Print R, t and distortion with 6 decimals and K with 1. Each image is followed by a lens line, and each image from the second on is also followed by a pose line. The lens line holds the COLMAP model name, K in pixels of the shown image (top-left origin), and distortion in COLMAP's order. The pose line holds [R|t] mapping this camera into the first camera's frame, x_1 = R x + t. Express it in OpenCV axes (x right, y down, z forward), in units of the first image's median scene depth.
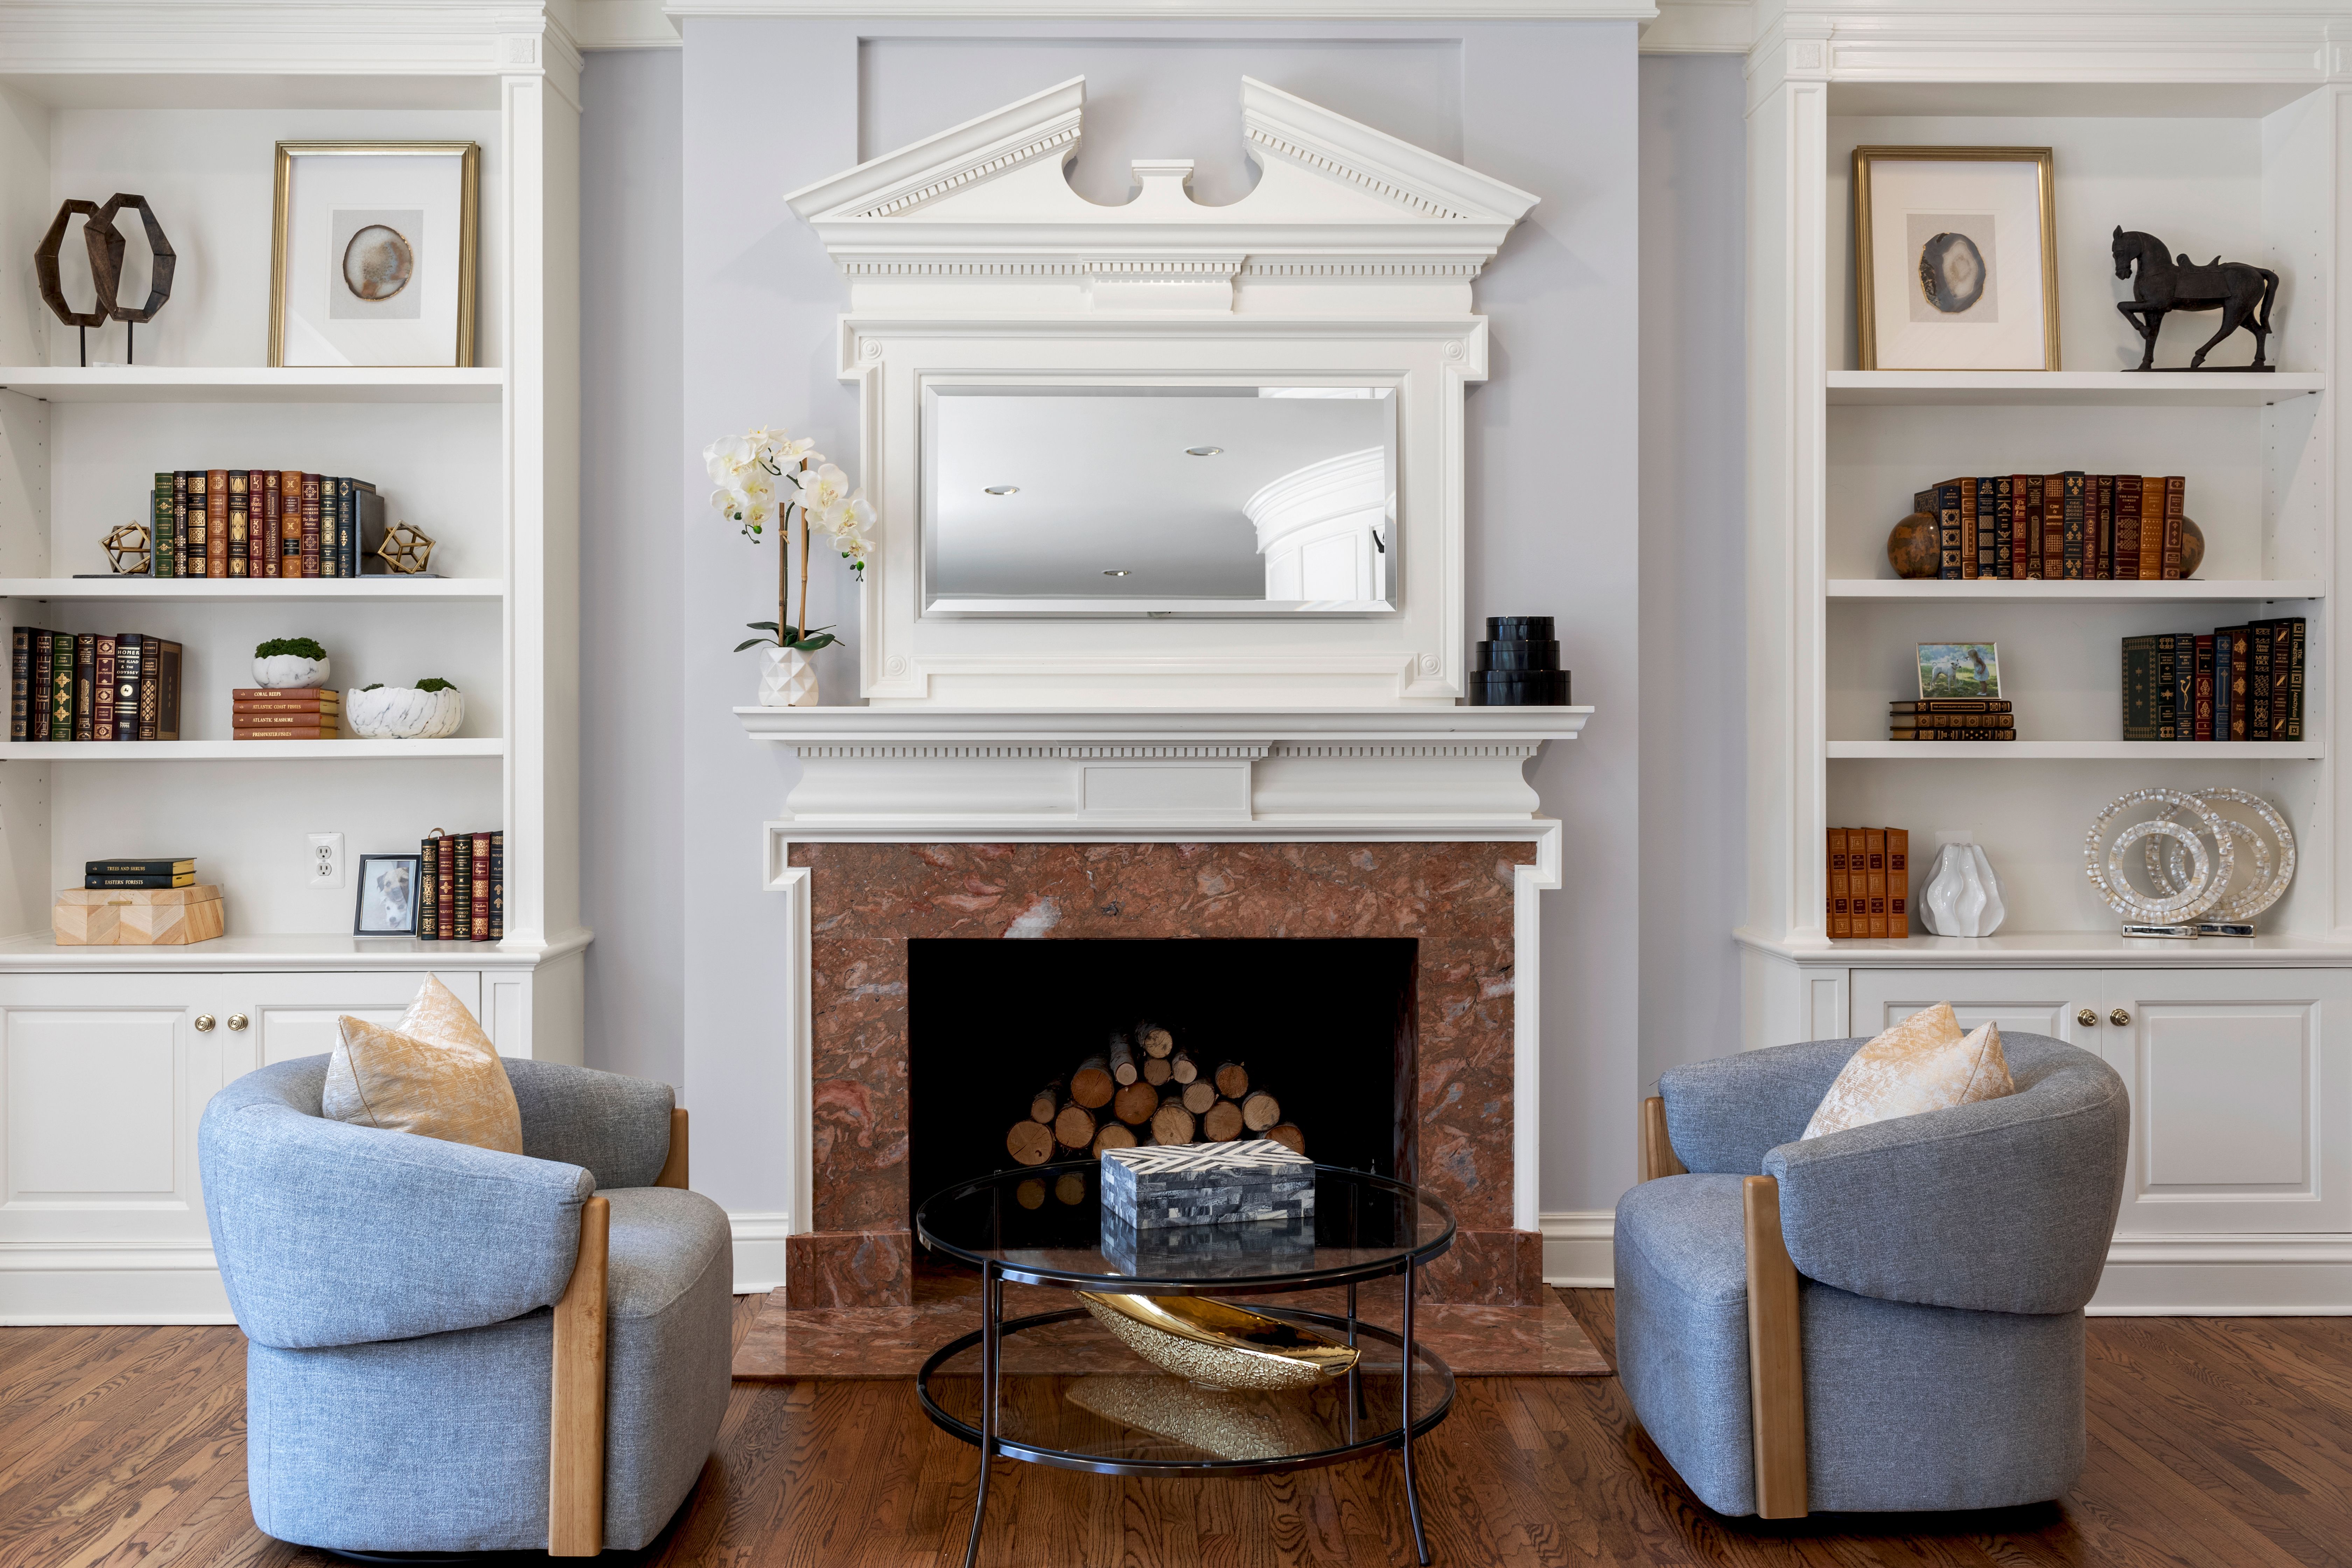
lens RADIAL K [[2369.5, 0, 1173.9], [0, 2369.5, 778.6], [0, 0, 1]] dist [-0.000608, 0.000000]
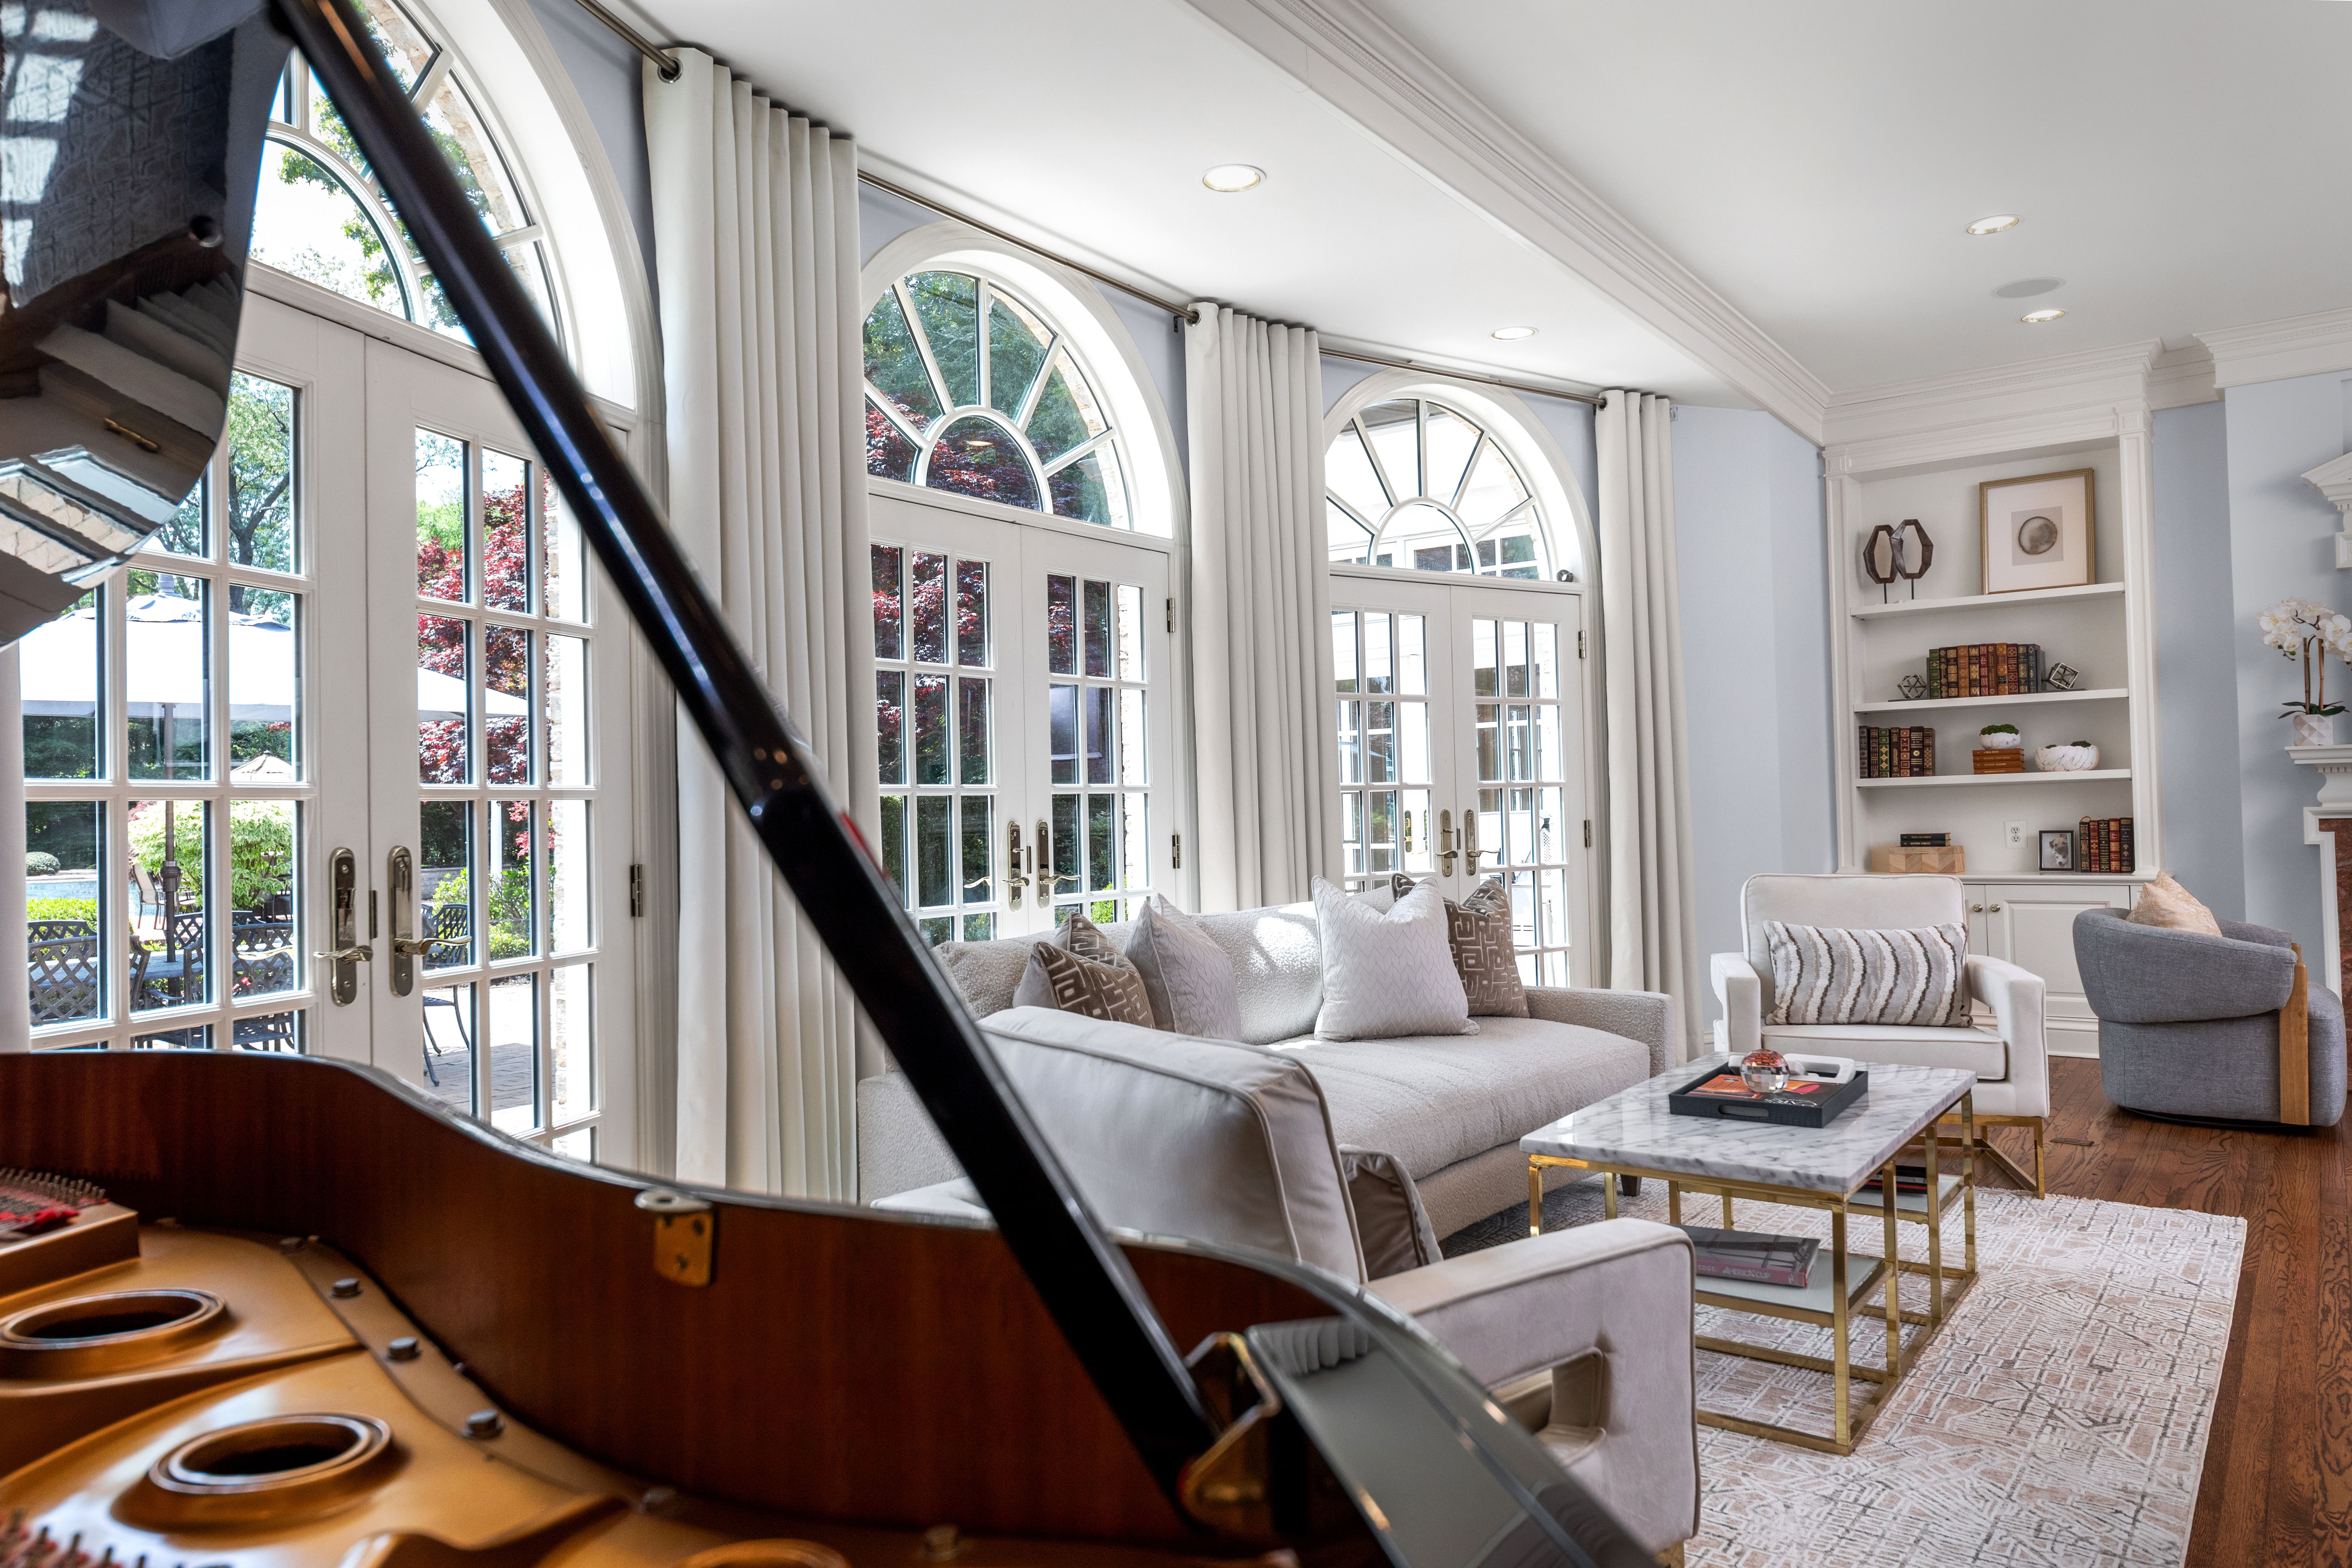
lens RADIAL K [[1536.8, 0, 1176.1], [0, 1536.8, 780.9], [0, 0, 1]] dist [-0.000952, 0.000895]
pose [[0.776060, -0.029370, -0.629975, -0.091920], [0.009977, 0.999362, -0.034300, 0.027994], [0.630580, 0.020334, 0.775858, -0.479418]]
